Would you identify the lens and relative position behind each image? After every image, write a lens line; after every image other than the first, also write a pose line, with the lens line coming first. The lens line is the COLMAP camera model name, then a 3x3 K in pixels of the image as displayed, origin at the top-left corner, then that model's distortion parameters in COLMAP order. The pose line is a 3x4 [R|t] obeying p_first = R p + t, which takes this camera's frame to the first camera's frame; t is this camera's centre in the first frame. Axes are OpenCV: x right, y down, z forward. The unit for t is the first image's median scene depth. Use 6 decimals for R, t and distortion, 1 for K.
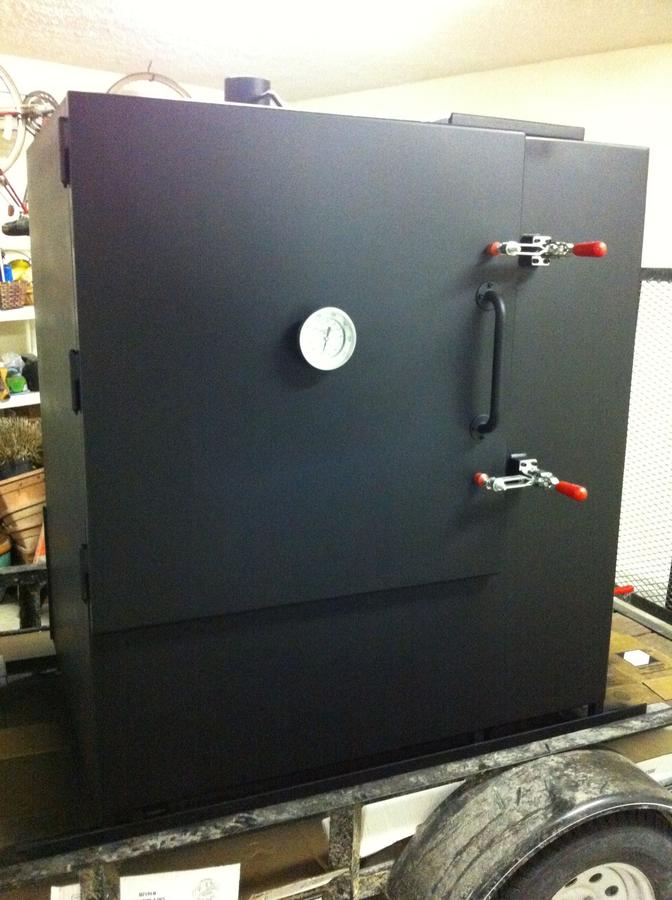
lens RADIAL K [[912.2, 0, 330.9], [0, 912.2, 460.0], [0, 0, 1]] dist [-0.013186, -0.021381]
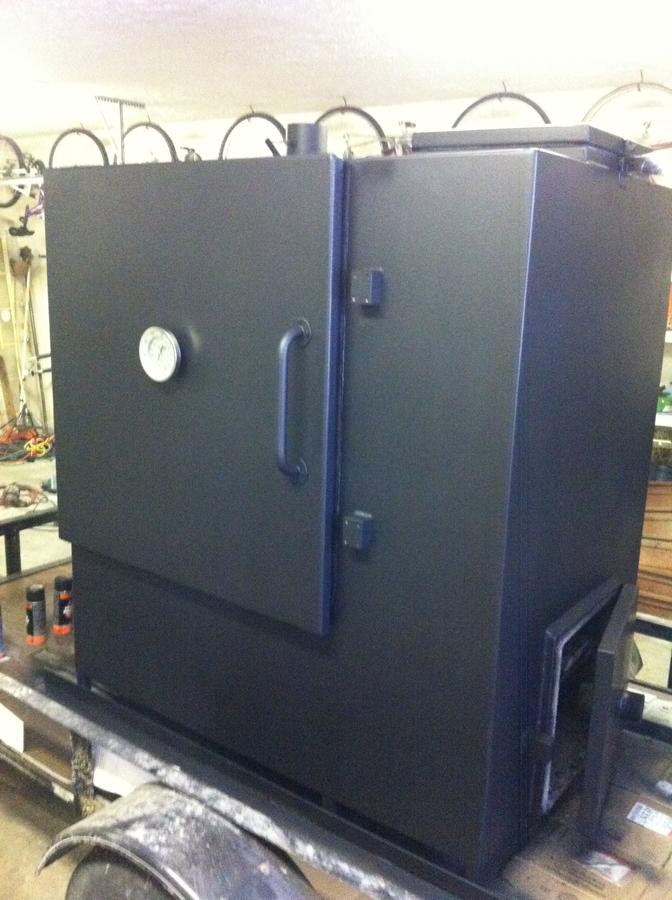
lens RADIAL K [[912.2, 0, 330.9], [0, 912.2, 460.0], [0, 0, 1]] dist [-0.013186, -0.021381]
pose [[0.472974, 0.221852, -0.852689, 1.109473], [-0.221515, 0.966637, 0.128628, -0.197274], [0.852776, 0.128045, 0.506337, 0.607352]]
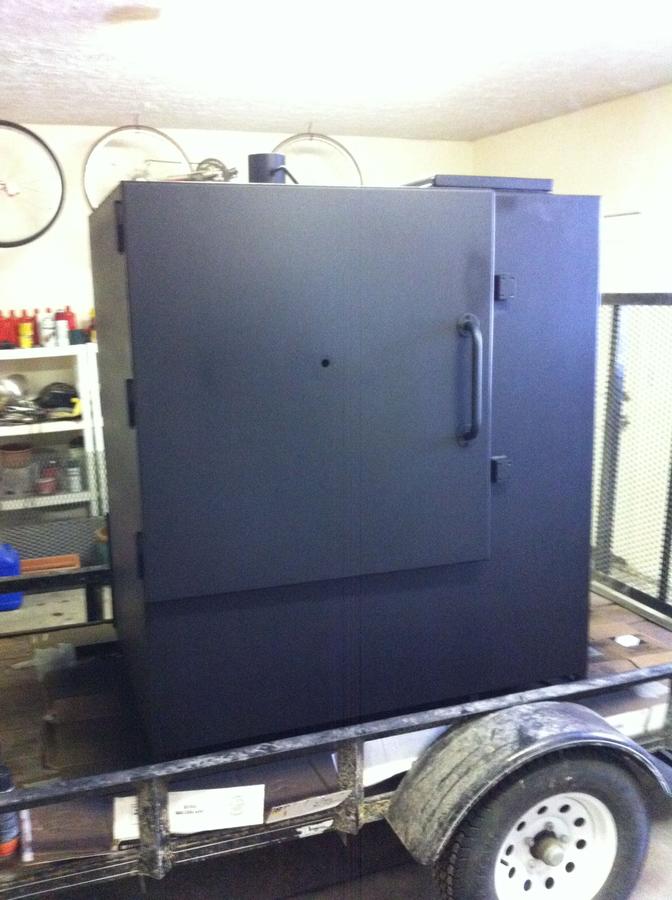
lens RADIAL K [[922.5, 0, 336.0], [0, 922.5, 450.0], [0, 0, 1]] dist [0.006493, 0.005382]
pose [[0.998076, -0.019740, -0.058769, 0.076720], [0.017299, 0.998979, -0.041744, 0.037235], [0.059533, 0.040647, 0.997398, -0.258426]]
